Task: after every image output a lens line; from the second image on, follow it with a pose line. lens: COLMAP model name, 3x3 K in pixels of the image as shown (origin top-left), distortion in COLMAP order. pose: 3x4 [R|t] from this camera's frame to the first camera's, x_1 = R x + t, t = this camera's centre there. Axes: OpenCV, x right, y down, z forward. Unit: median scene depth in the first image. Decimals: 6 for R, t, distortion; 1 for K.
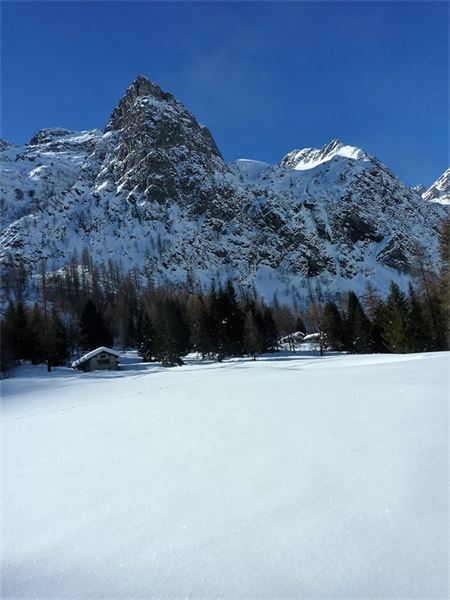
lens RADIAL K [[603.9, 0, 225.0], [0, 603.9, 300.0], [0, 0, 1]] dist [-0.131988, 0.174790]
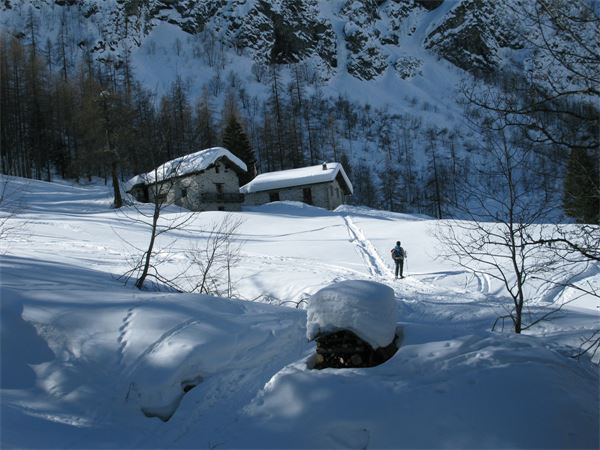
lens RADIAL K [[603.9, 0, 300.0], [0, 603.9, 225.0], [0, 0, 1]] dist [-0.131988, 0.174790]
pose [[0.976143, 0.058847, 0.209002, 0.077254], [-0.075328, 0.994571, 0.071787, 0.041580], [-0.203643, -0.085818, 0.975277, 0.581476]]
